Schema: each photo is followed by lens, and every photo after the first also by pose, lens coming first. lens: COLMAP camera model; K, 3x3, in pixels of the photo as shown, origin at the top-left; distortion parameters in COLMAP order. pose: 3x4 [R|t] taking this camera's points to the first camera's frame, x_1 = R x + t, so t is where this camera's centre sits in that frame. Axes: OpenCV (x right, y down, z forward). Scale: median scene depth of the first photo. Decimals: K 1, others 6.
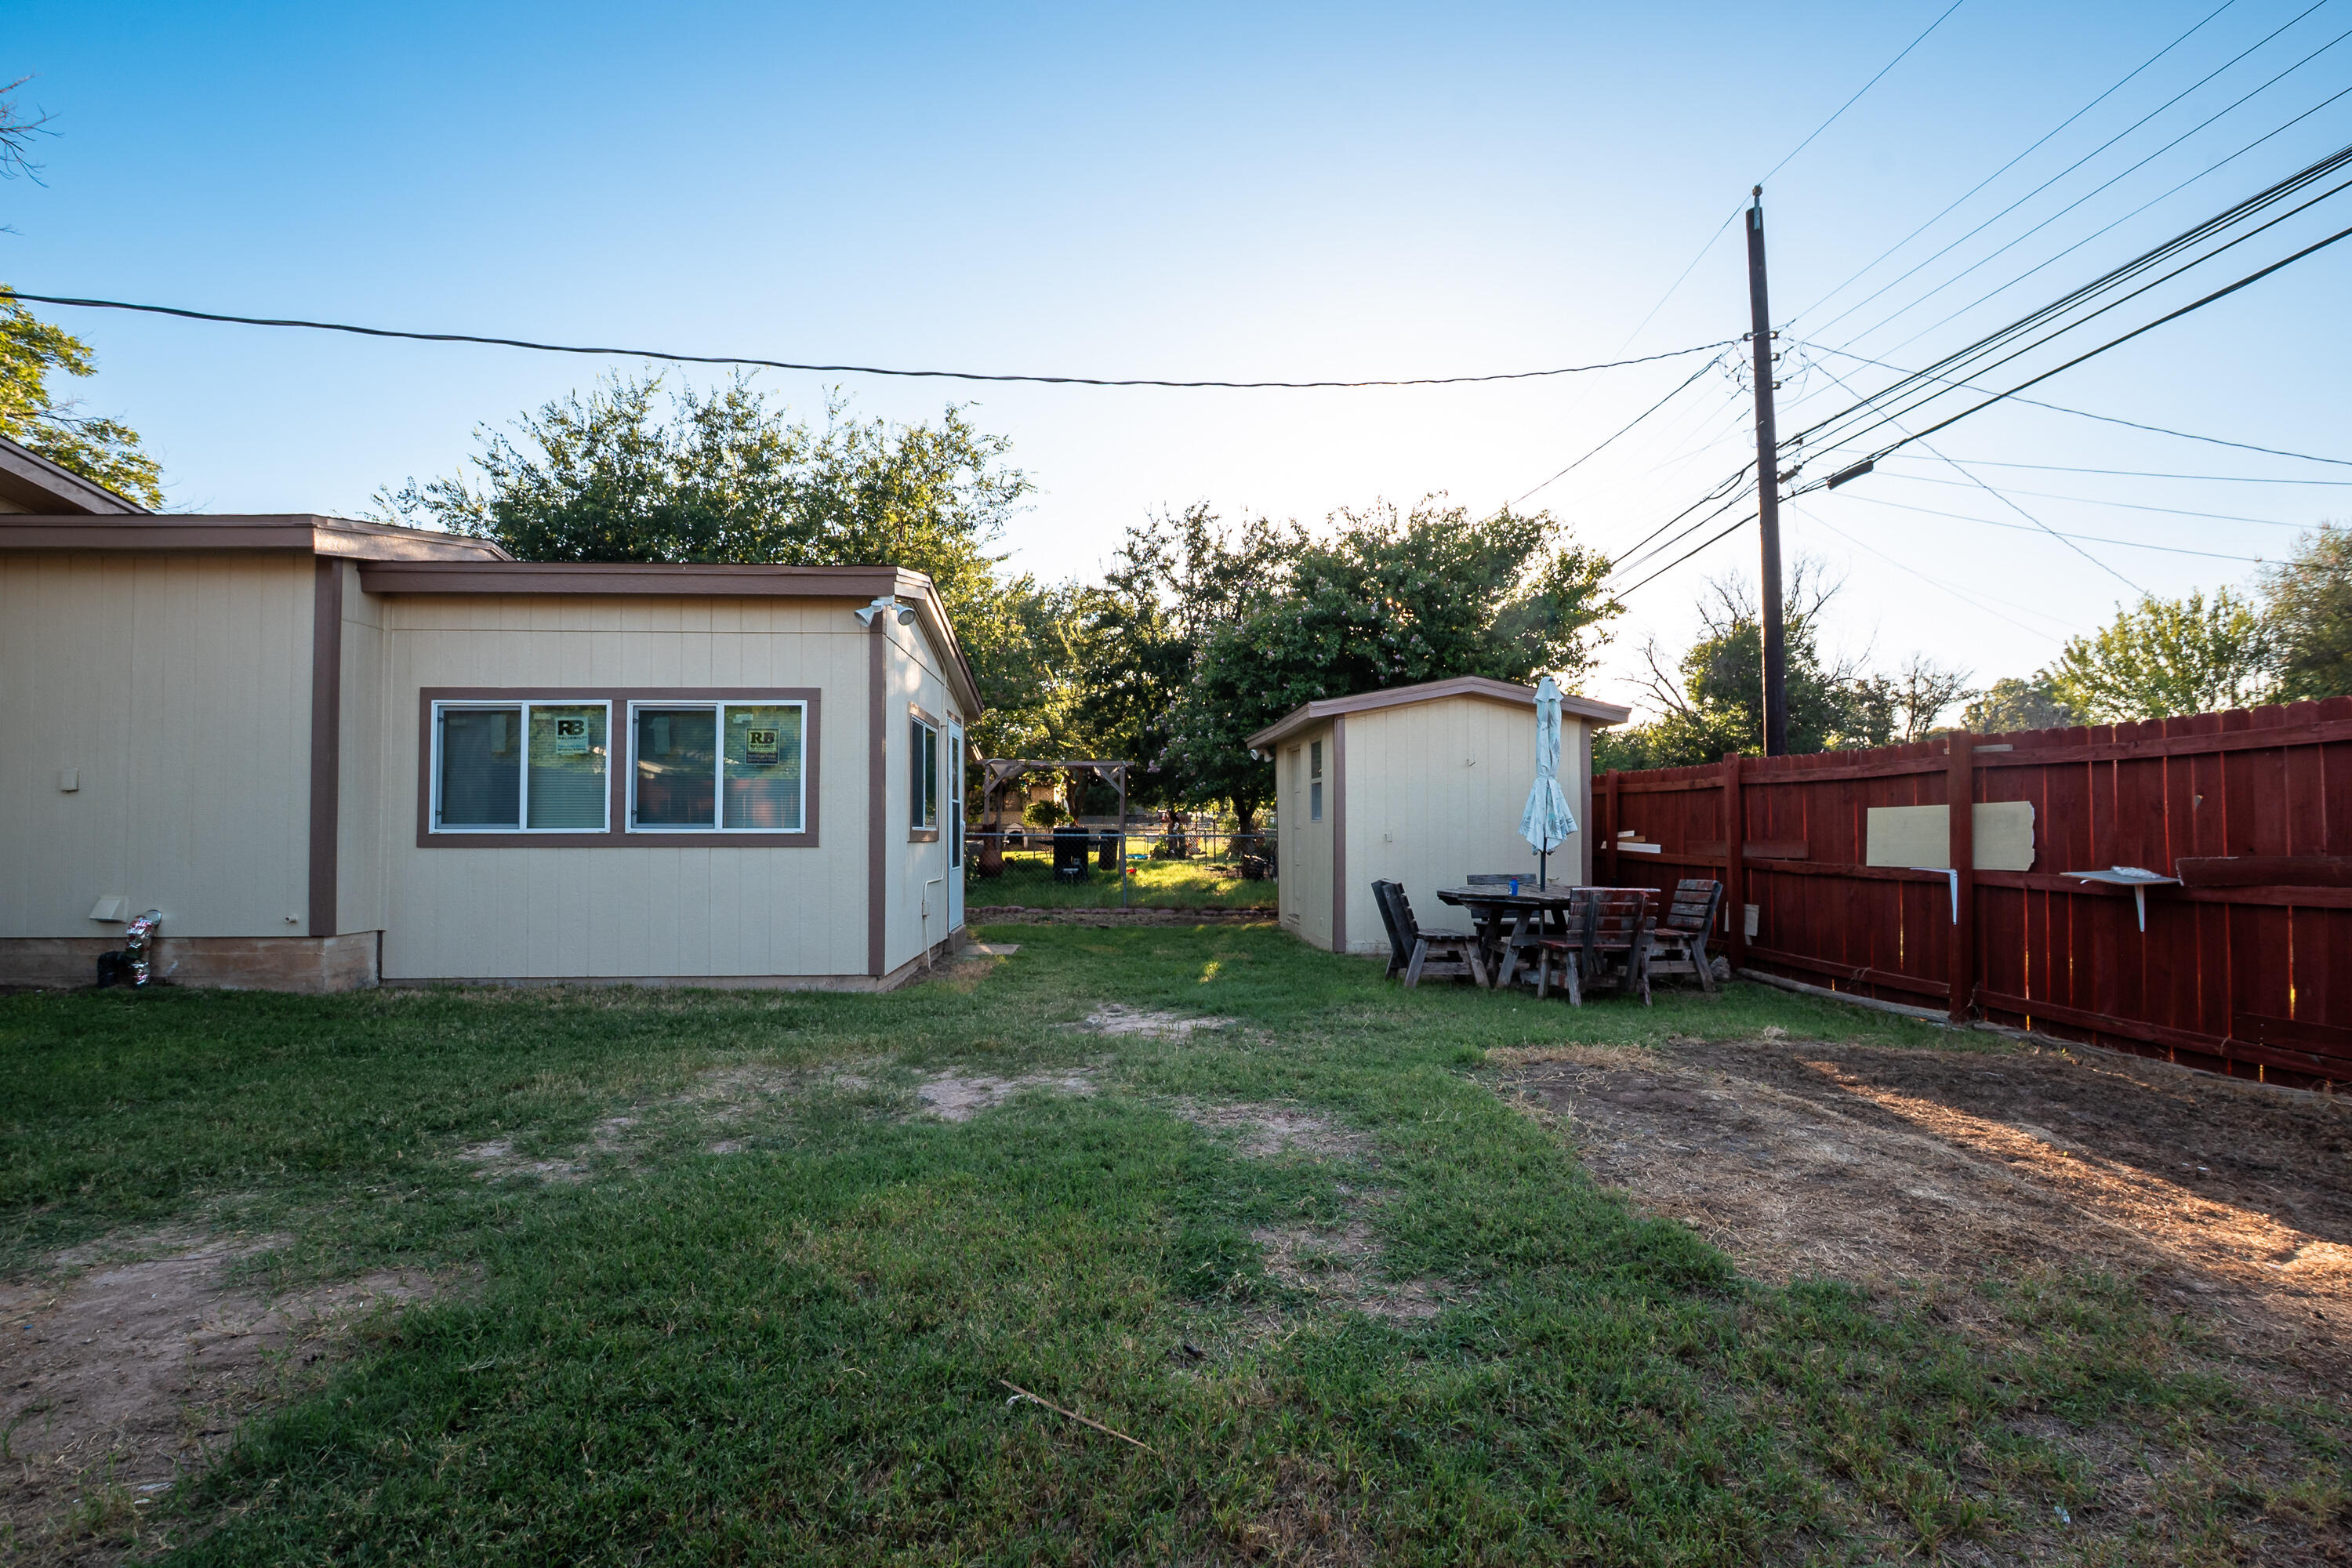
lens RADIAL K [[1050.8, 0, 1176.0], [0, 1050.8, 784.0], [0, 0, 1]] dist [-0.028717, 0.000172]
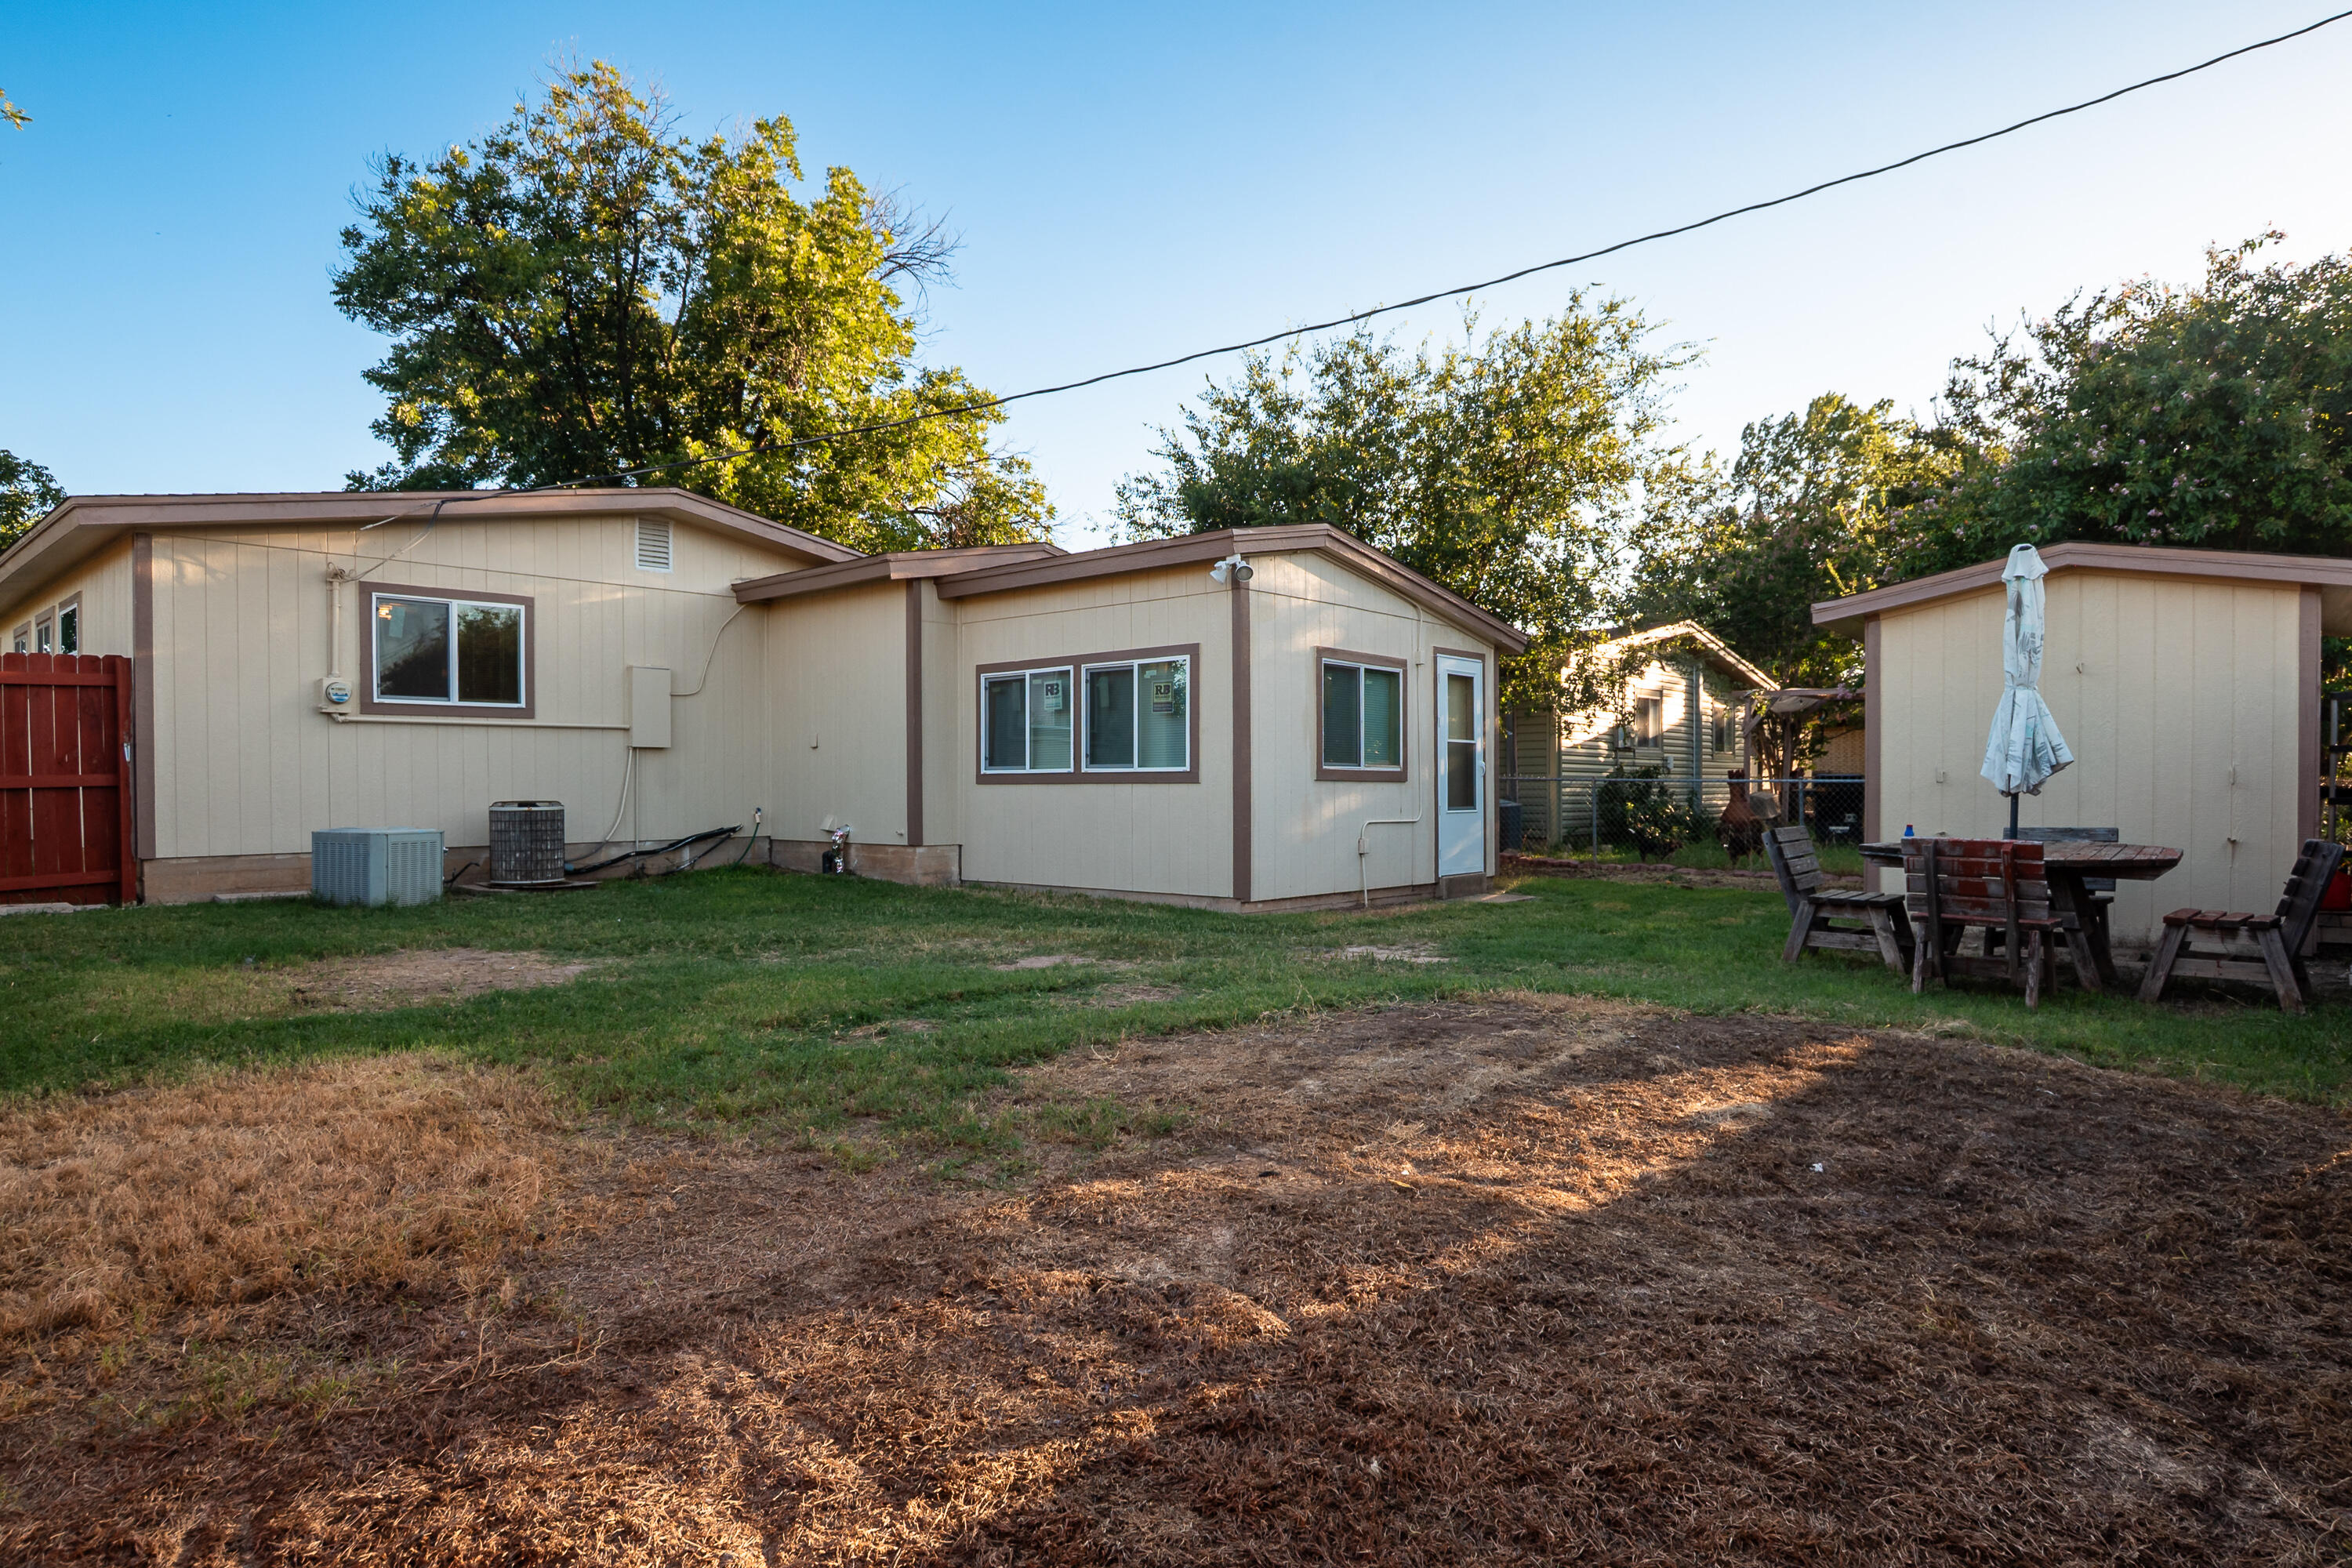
lens RADIAL K [[1269.4, 0, 1176.0], [0, 1269.4, 784.0], [0, 0, 1]] dist [-0.031810, 0.009447]
pose [[0.718321, -0.000153, -0.695712, 0.601481], [0.029441, 0.999111, 0.030178, 0.018697], [0.695088, -0.042160, 0.717687, -0.007767]]
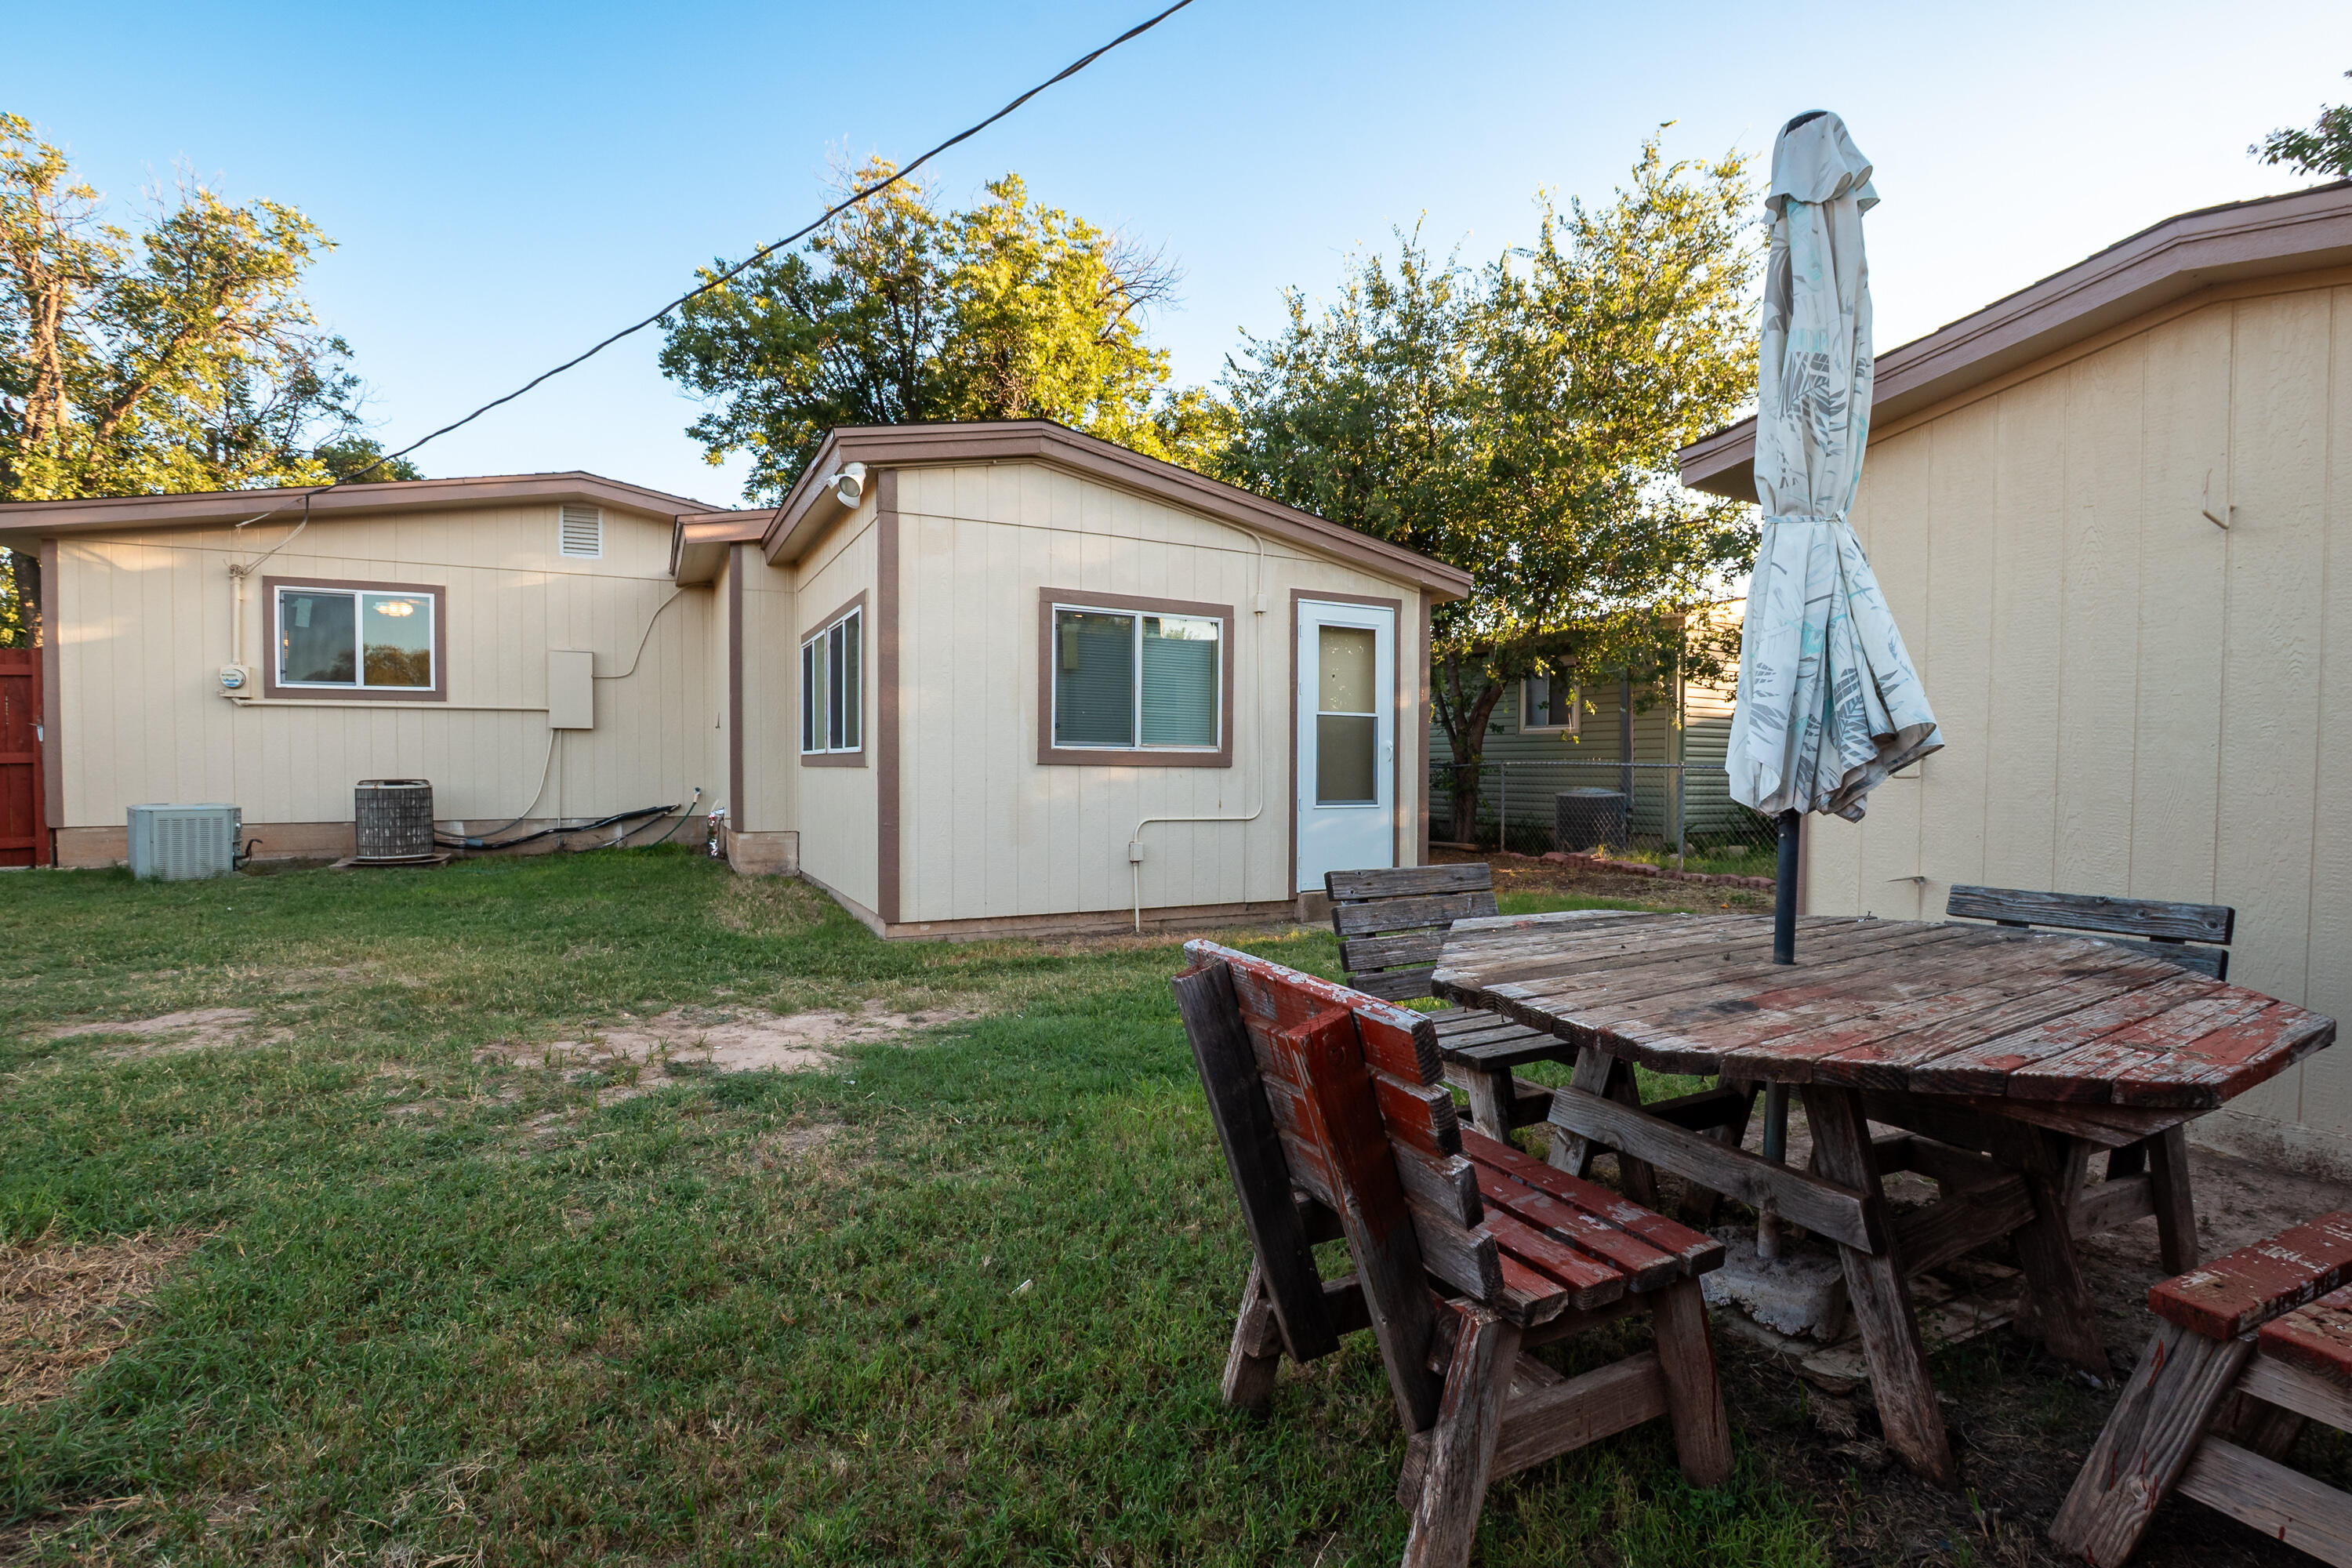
lens RADIAL K [[1050.8, 0, 1176.0], [0, 1050.8, 784.0], [0, 0, 1]] dist [-0.028717, 0.000172]
pose [[0.435005, 0.019554, -0.900215, 0.580955], [0.030878, 0.998852, 0.036618, 0.050282], [0.899898, -0.043726, 0.433902, 0.850928]]
